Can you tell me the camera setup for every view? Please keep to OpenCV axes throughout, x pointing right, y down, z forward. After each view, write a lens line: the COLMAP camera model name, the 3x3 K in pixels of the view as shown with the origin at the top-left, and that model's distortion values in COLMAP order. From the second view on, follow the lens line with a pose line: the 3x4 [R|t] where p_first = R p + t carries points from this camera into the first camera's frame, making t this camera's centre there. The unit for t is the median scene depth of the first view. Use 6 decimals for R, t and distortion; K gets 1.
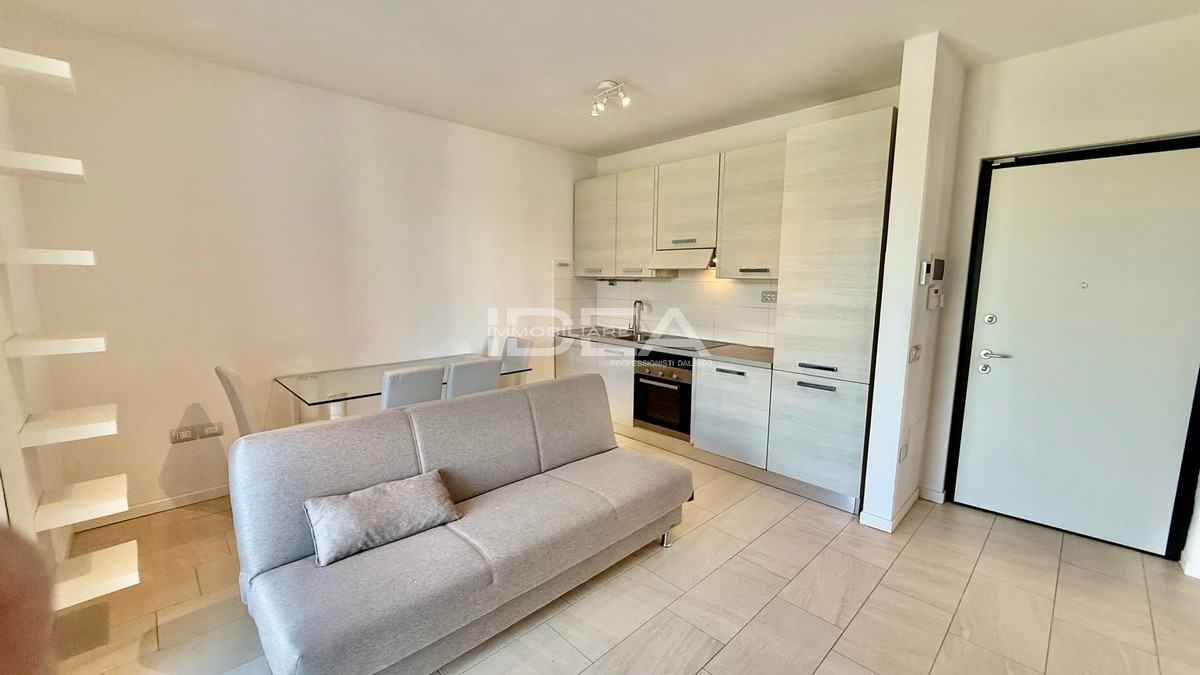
lens RADIAL K [[478.7, 0, 602.7], [0, 478.7, 336.9], [0, 0, 1]] dist [0.002961, -0.000647]
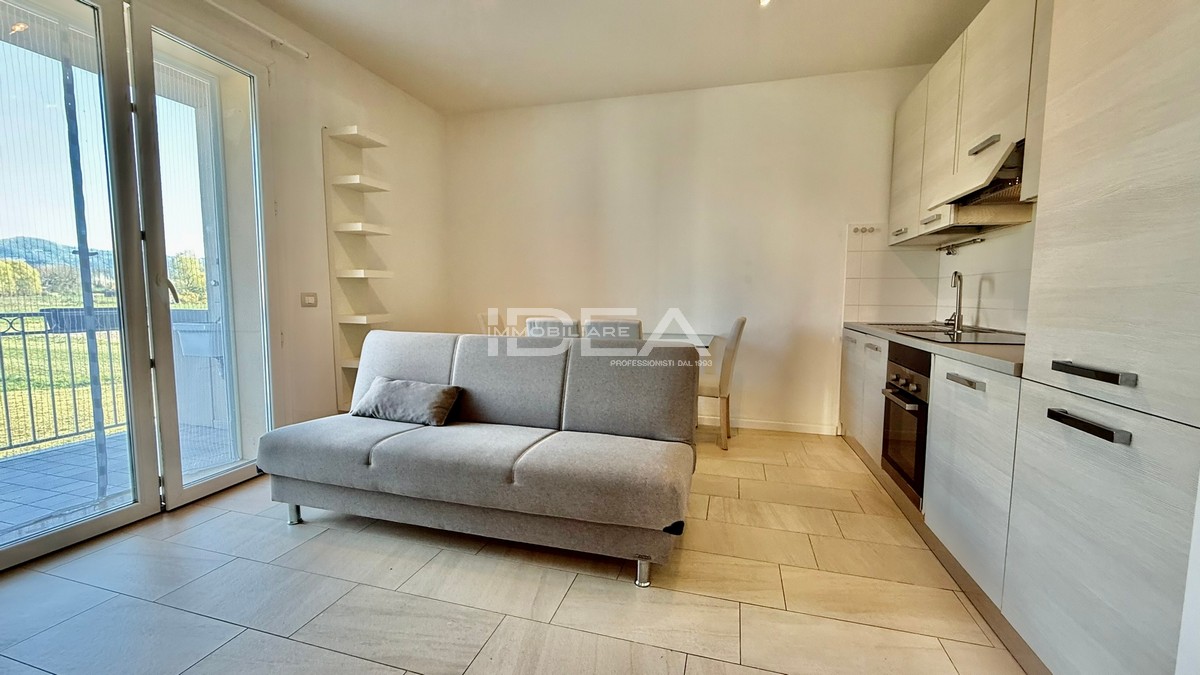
lens RADIAL K [[478.7, 0, 596.9], [0, 478.7, 340.4], [0, 0, 1]] dist [0.002961, -0.000647]
pose [[0.492585, 0.072934, -0.867203, 0.590515], [-0.113501, 0.993355, 0.019073, 0.076597], [0.862831, 0.089033, 0.497589, 0.507747]]
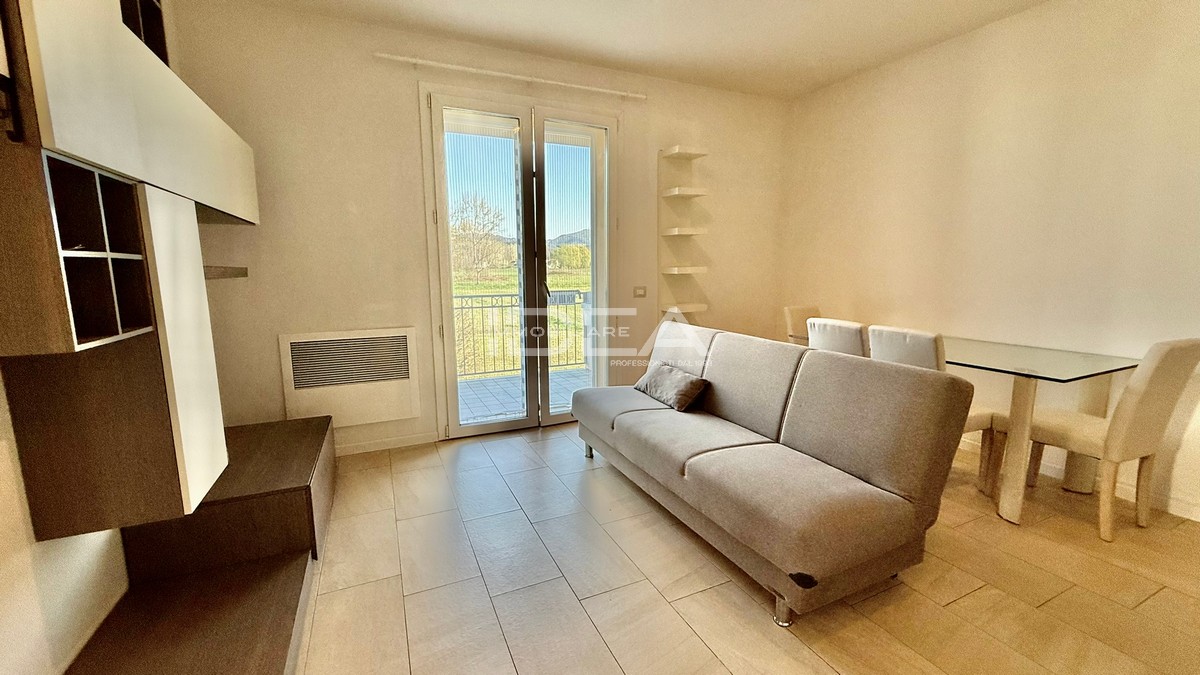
lens RADIAL K [[478.7, 0, 597.2], [0, 478.7, 340.9], [0, 0, 1]] dist [0.002961, -0.000647]
pose [[-0.326197, 0.137945, -0.935183, 0.678319], [-0.121157, 0.975035, 0.186084, -0.020491], [0.937505, 0.174004, -0.301341, 0.791607]]
